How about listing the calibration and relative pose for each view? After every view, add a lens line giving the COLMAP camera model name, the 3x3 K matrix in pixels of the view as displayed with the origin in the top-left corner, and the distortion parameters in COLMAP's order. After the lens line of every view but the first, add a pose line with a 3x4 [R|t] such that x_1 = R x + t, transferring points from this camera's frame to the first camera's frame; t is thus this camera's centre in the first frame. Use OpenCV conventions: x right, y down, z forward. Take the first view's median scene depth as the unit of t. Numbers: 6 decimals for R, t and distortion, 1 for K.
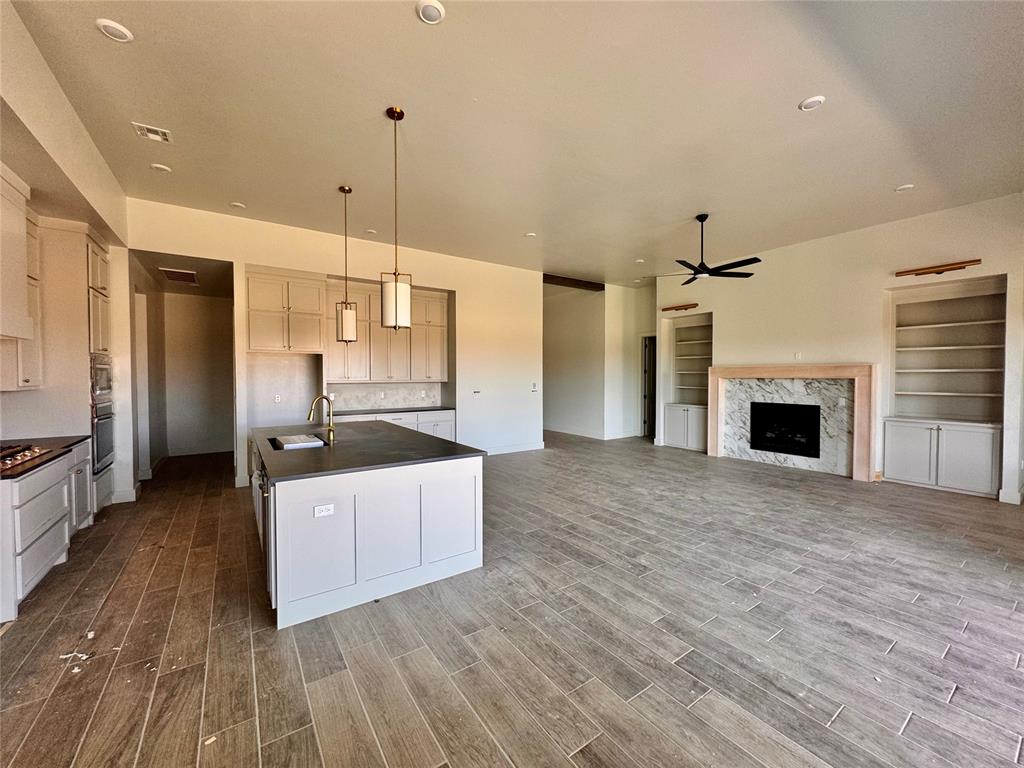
lens RADIAL K [[406.5, 0, 514.2], [0, 406.5, 383.8], [0, 0, 1]] dist [-0.001792, -0.000007]
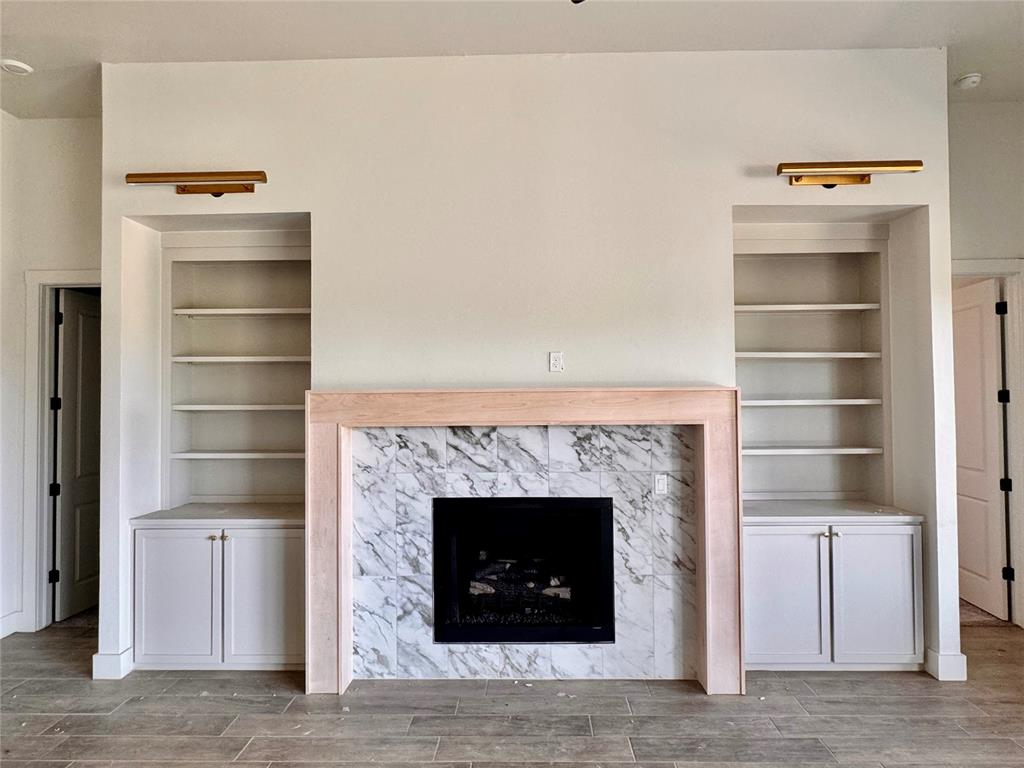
lens RADIAL K [[619.2, 0, 514.2], [0, 619.2, 384.8], [0, 0, 1]] dist [0.006282, 0.002133]
pose [[0.589882, 0.013998, 0.807368, 0.213418], [0.025675, 0.999019, -0.036080, -0.027327], [-0.807081, 0.042013, 0.588944, 0.644672]]
